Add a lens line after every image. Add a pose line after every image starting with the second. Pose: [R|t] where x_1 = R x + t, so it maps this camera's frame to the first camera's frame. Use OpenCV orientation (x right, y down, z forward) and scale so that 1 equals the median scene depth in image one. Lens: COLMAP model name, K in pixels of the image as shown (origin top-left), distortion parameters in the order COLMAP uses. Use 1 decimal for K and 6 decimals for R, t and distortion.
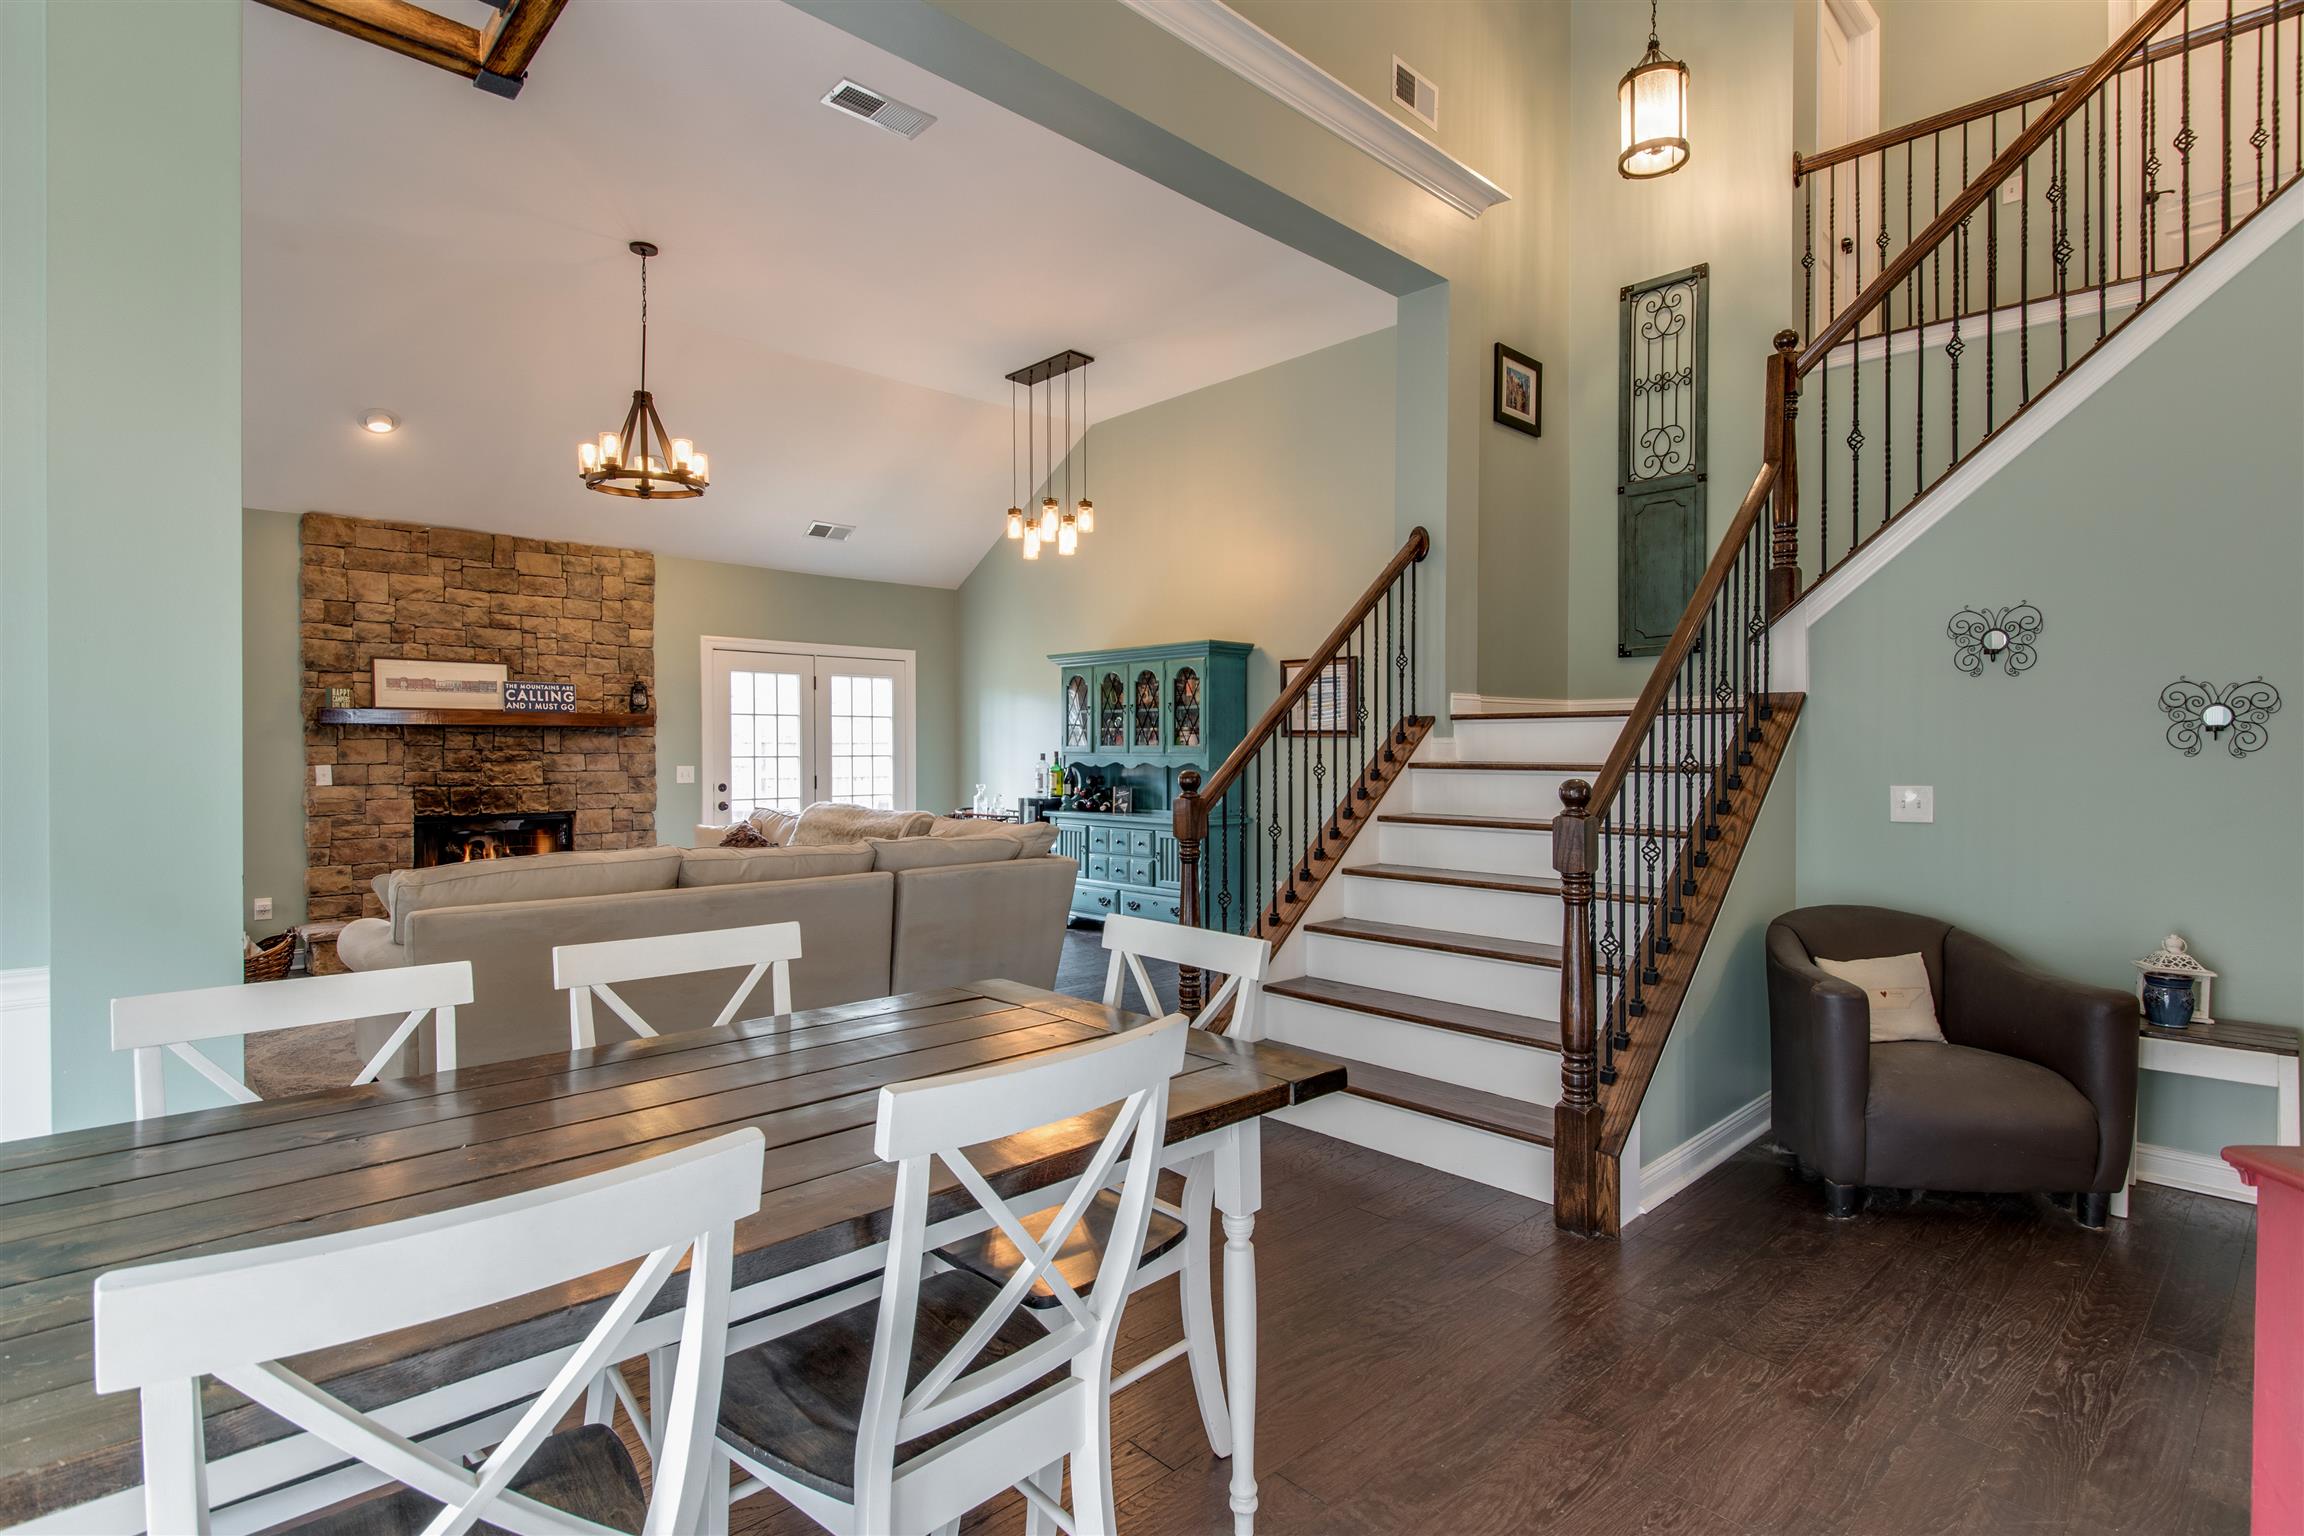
lens RADIAL K [[1135.4, 0, 1119.3], [0, 1135.4, 758.6], [0, 0, 1]] dist [0.017684, -0.012879]
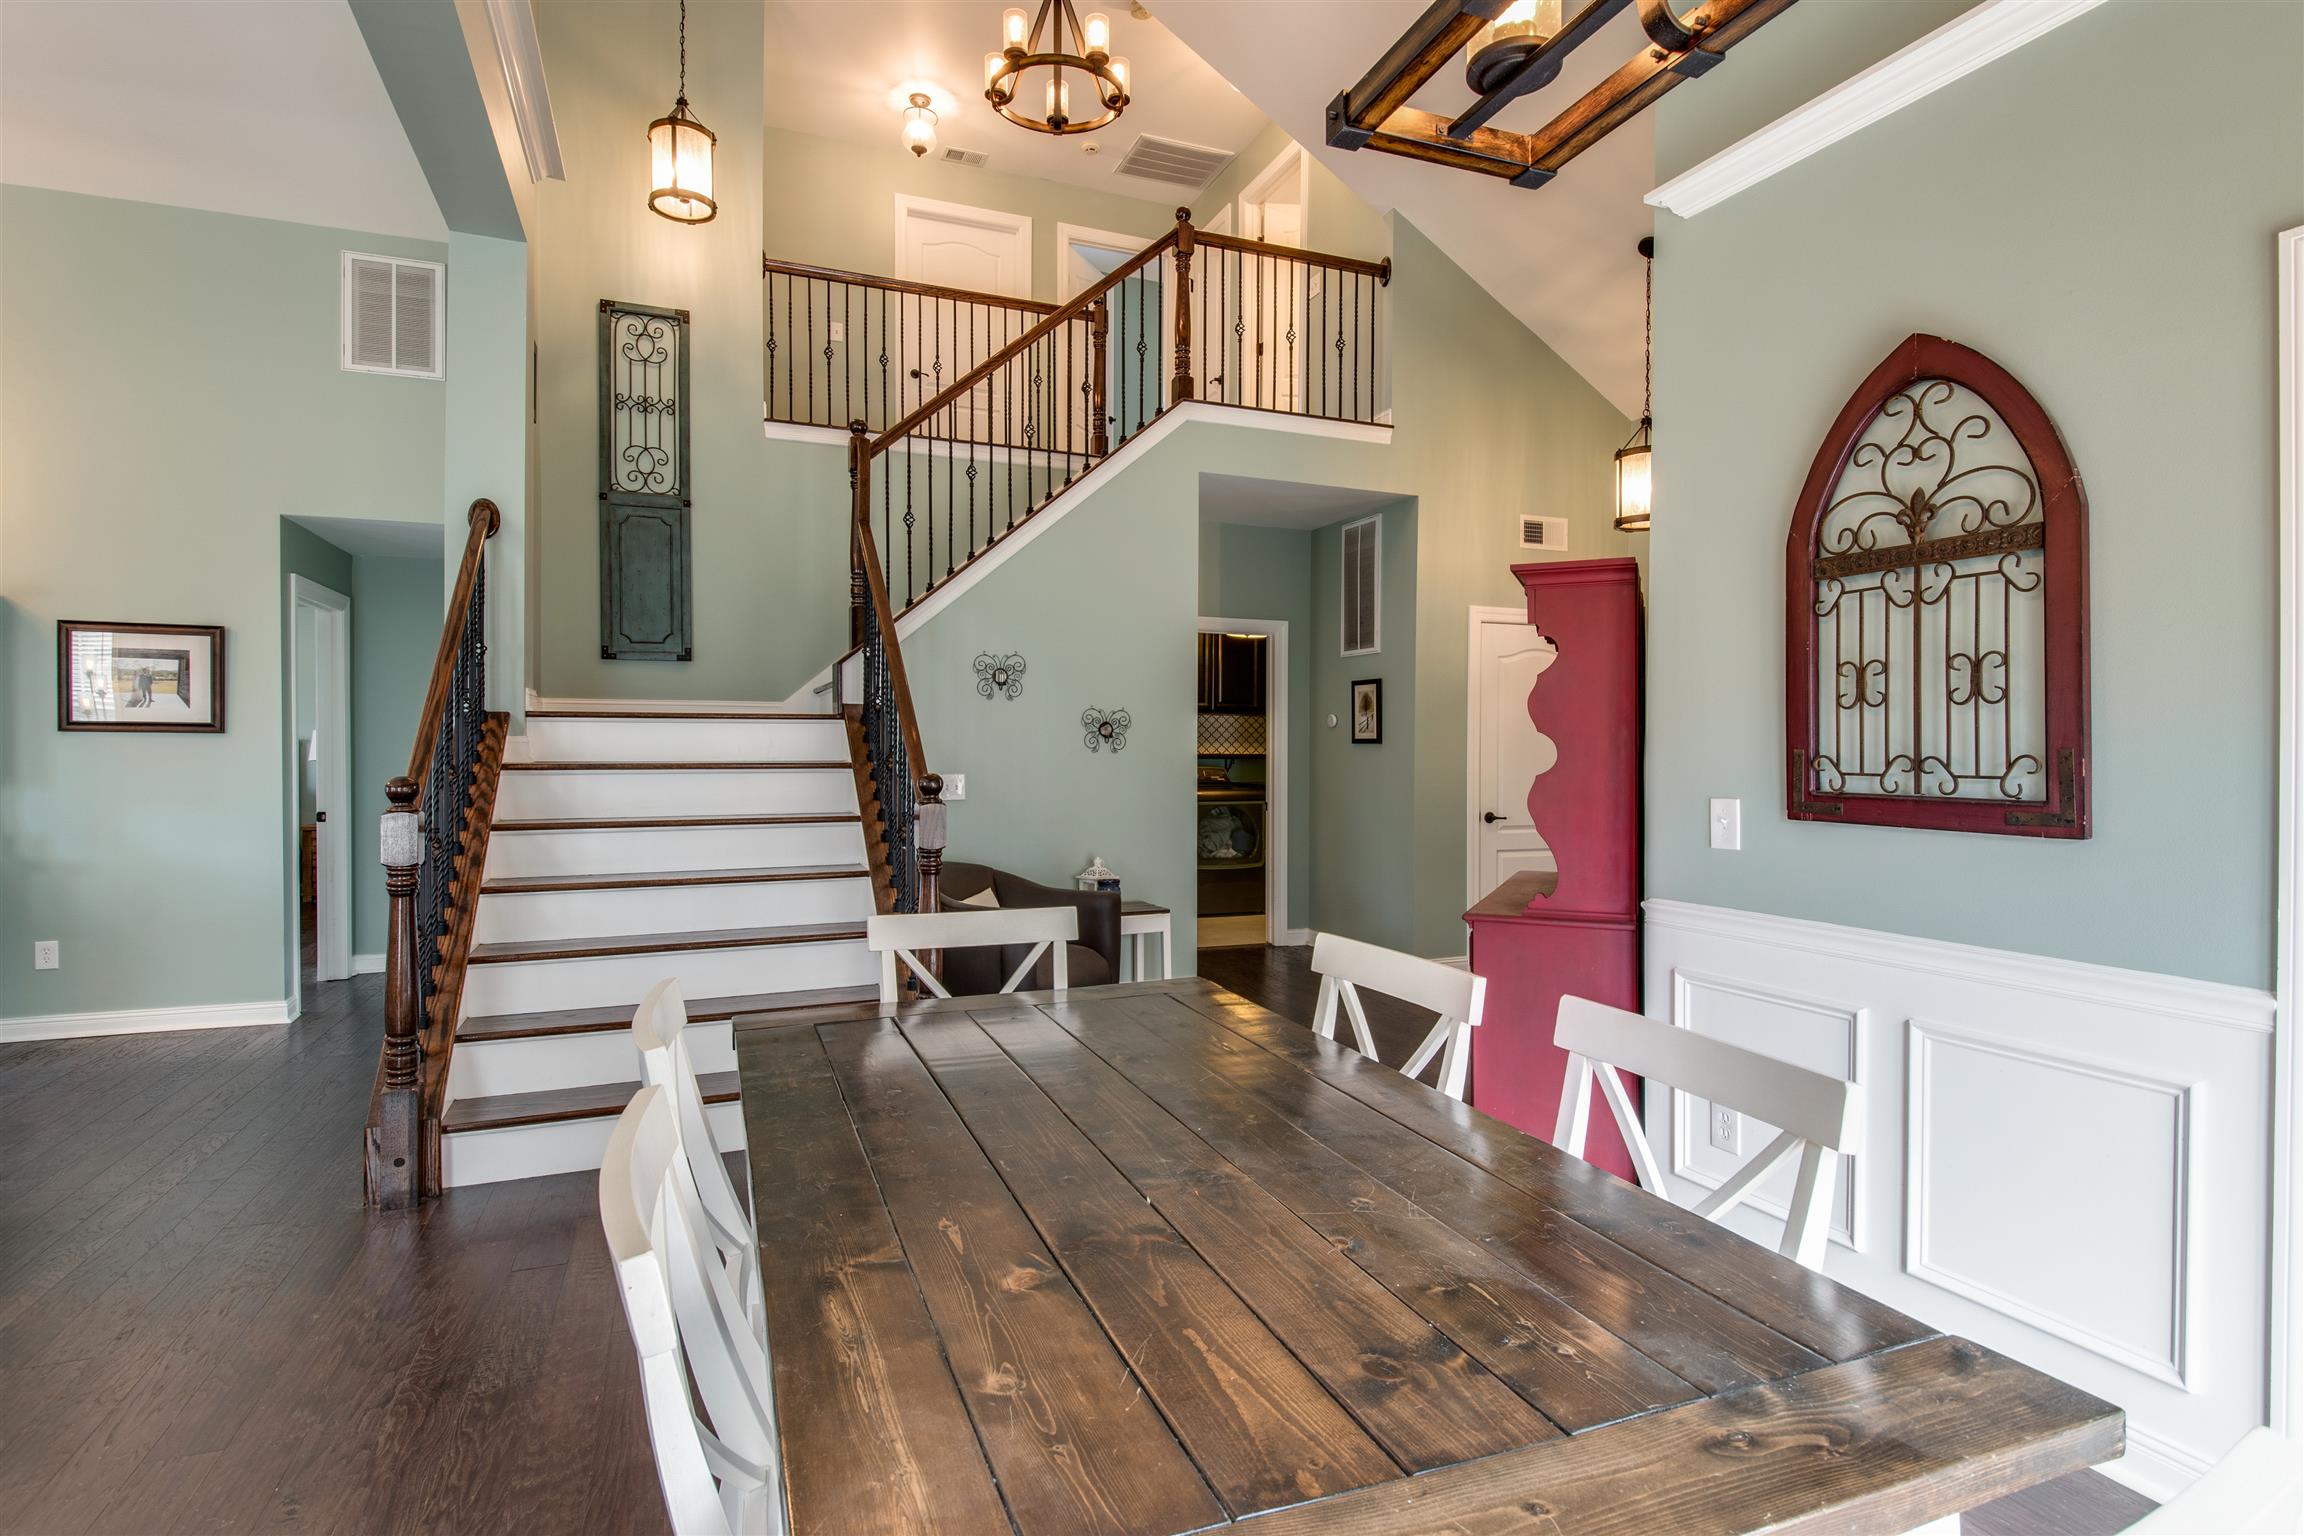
lens RADIAL K [[1135.4, 0, 1155.0], [0, 1135.4, 758.0], [0, 0, 1]] dist [0.017684, -0.012879]
pose [[0.371290, -0.015229, 0.928392, -0.258446], [0.008685, 0.999879, 0.012928, -0.005845], [-0.928477, 0.003263, 0.371377, 0.119111]]
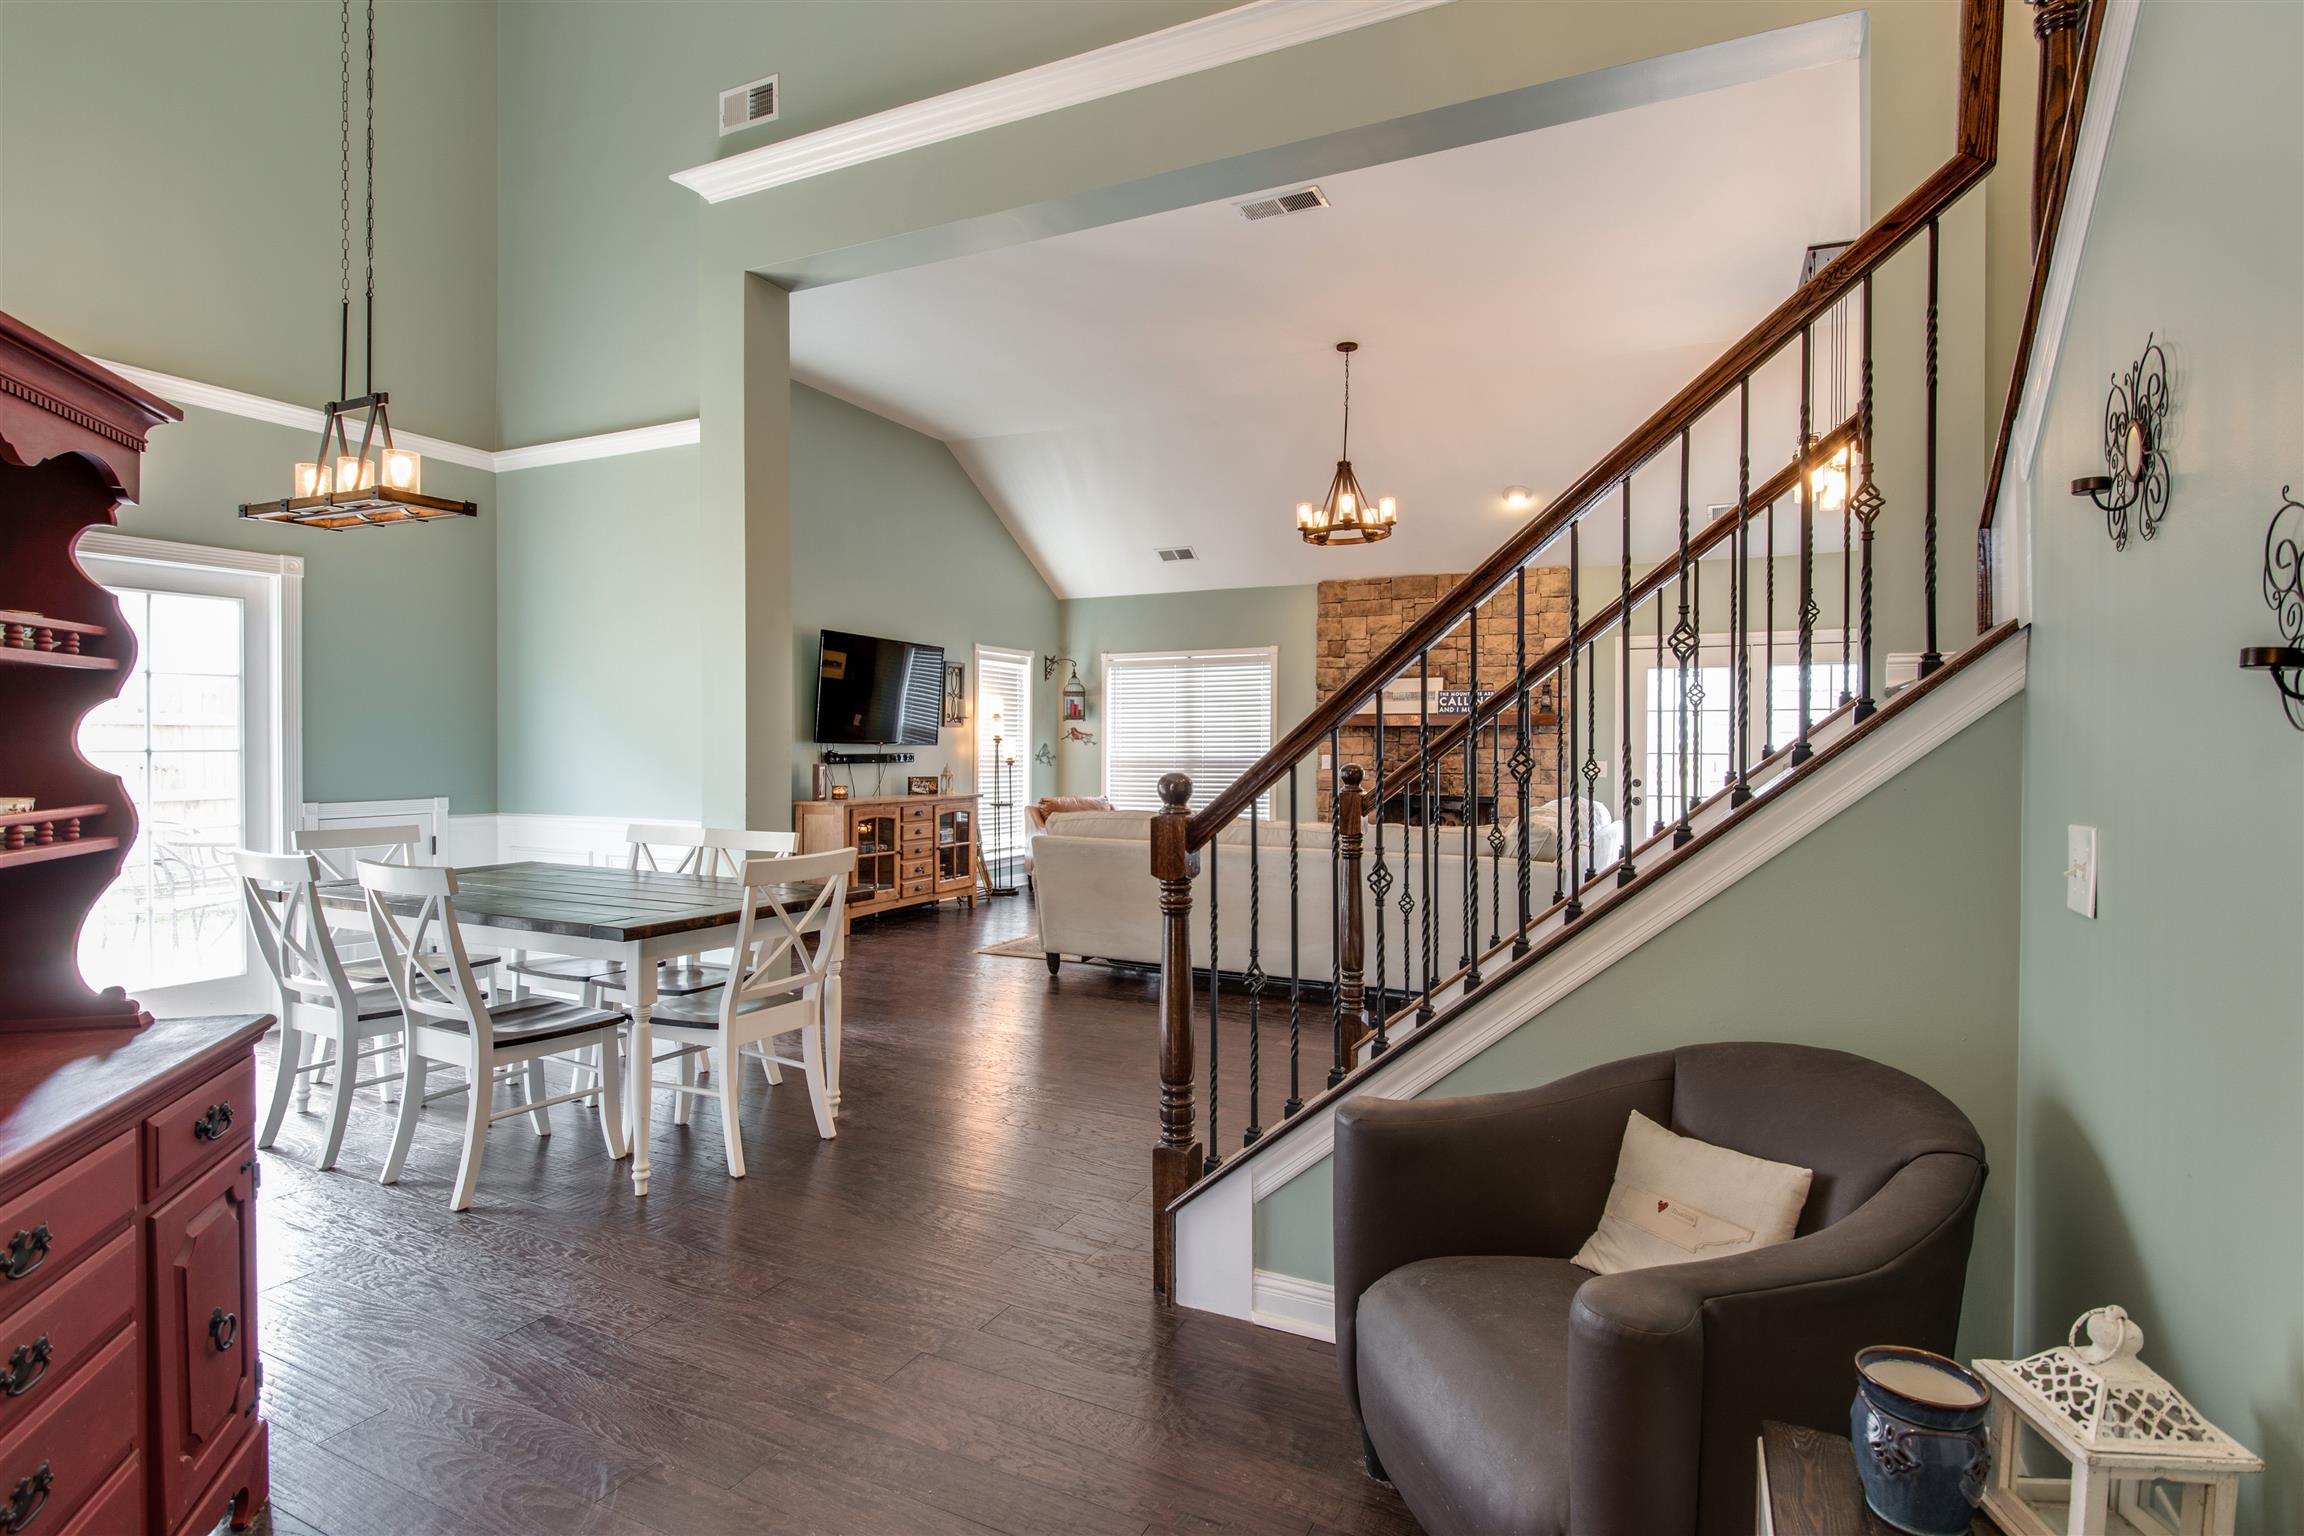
lens RADIAL K [[1135.4, 0, 1165.2], [0, 1135.4, 761.1], [0, 0, 1]] dist [0.017684, -0.012879]
pose [[0.335125, 0.016073, -0.942036, 0.561184], [-0.016338, 0.999803, 0.011246, -0.000039], [0.942032, 0.011622, 0.335322, 0.312405]]
